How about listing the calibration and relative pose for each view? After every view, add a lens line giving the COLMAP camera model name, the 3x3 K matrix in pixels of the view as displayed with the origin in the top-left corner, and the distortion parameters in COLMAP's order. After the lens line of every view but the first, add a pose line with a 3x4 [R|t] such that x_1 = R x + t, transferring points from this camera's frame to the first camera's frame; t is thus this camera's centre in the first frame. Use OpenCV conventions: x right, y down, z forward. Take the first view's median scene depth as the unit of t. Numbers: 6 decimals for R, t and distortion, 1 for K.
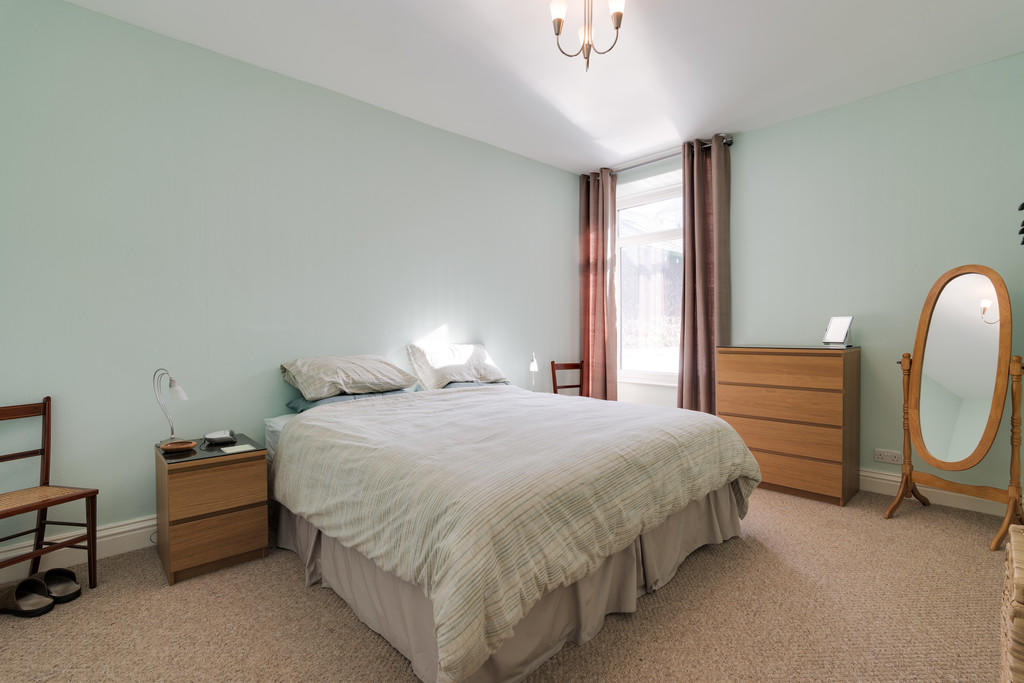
lens RADIAL K [[477.8, 0, 515.3], [0, 477.8, 338.5], [0, 0, 1]] dist [0.000770, 0.000091]
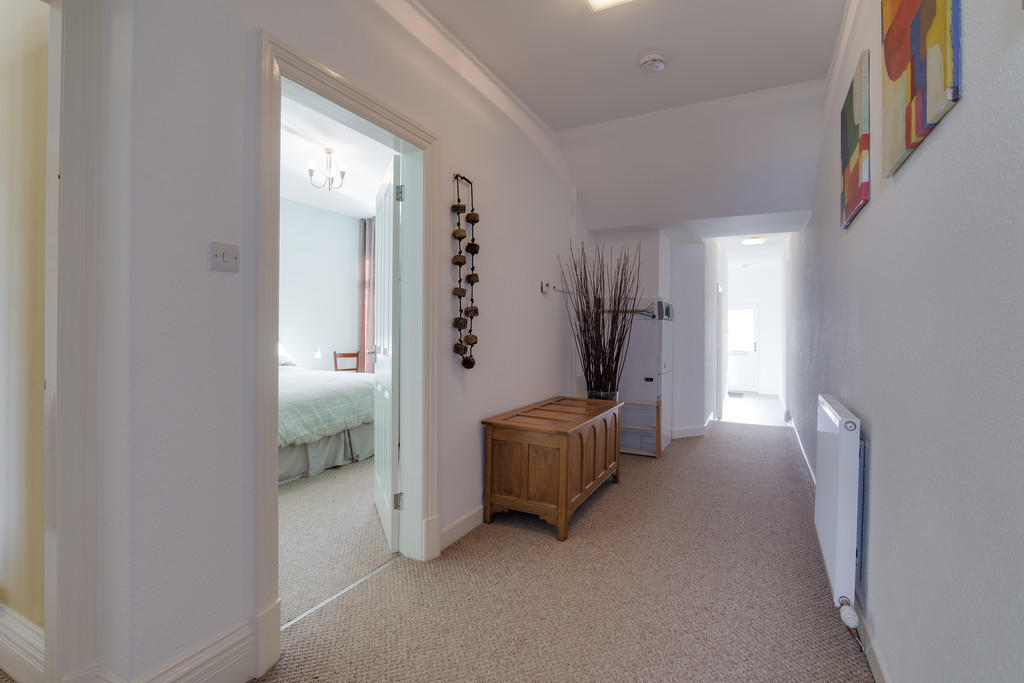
lens RADIAL K [[477.8, 0, 496.0], [0, 477.8, 324.6], [0, 0, 1]] dist [0.000770, 0.000091]
pose [[0.952879, 0.007957, 0.303245, 0.103567], [-0.000720, 0.999712, -0.023971, 0.001671], [-0.303349, 0.022623, 0.952611, -0.489879]]
